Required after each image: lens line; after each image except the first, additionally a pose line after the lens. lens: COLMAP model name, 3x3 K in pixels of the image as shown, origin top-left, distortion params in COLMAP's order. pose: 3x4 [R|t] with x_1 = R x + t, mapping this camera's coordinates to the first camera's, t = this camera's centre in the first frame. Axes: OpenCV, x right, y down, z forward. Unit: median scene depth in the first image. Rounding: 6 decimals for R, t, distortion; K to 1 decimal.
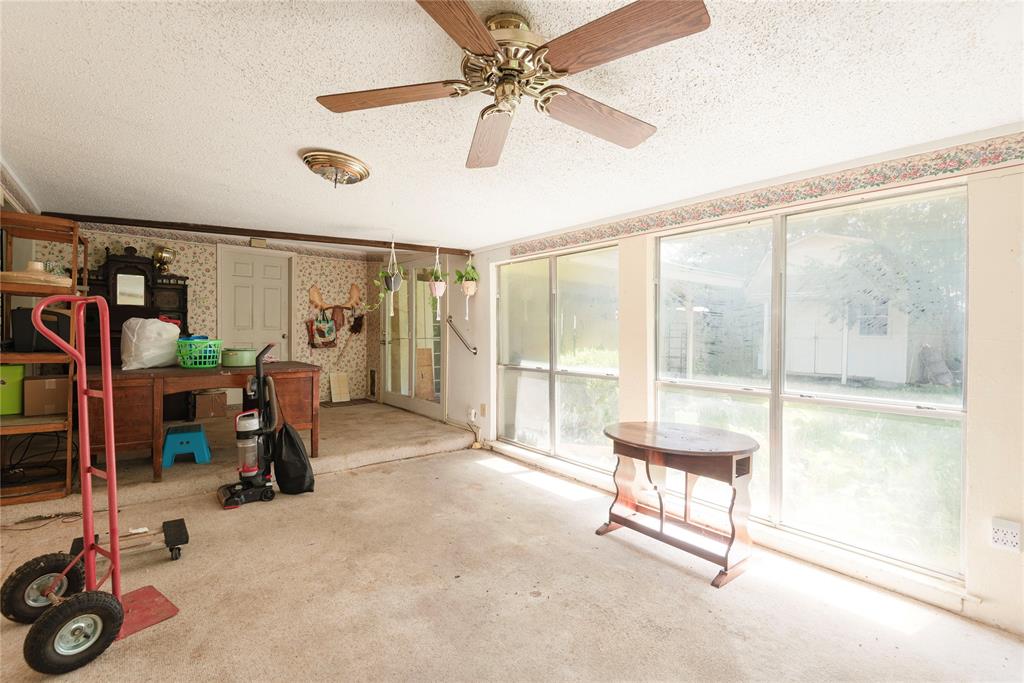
lens RADIAL K [[466.1, 0, 507.9], [0, 466.1, 339.4], [0, 0, 1]] dist [0.018563, -0.009154]
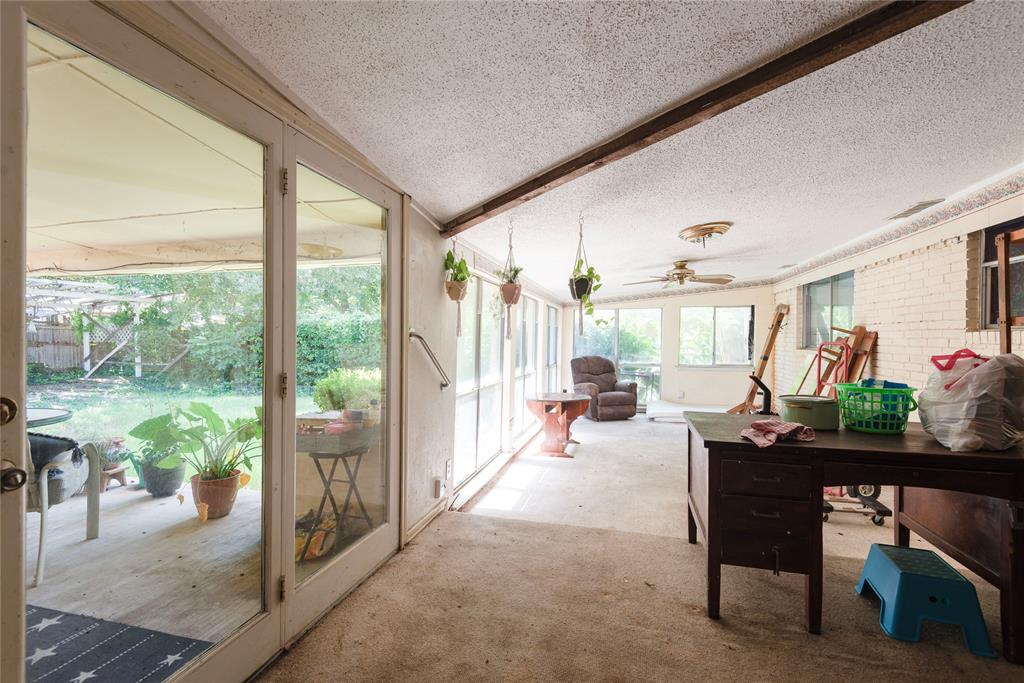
lens RADIAL K [[466.1, 0, 507.5], [0, 466.1, 341.5], [0, 0, 1]] dist [0.018563, -0.009154]
pose [[-0.597338, -0.010066, 0.801927, -0.882573], [0.011593, 0.999708, 0.021184, -0.068471], [-0.801906, 0.021951, -0.597047, 1.794738]]
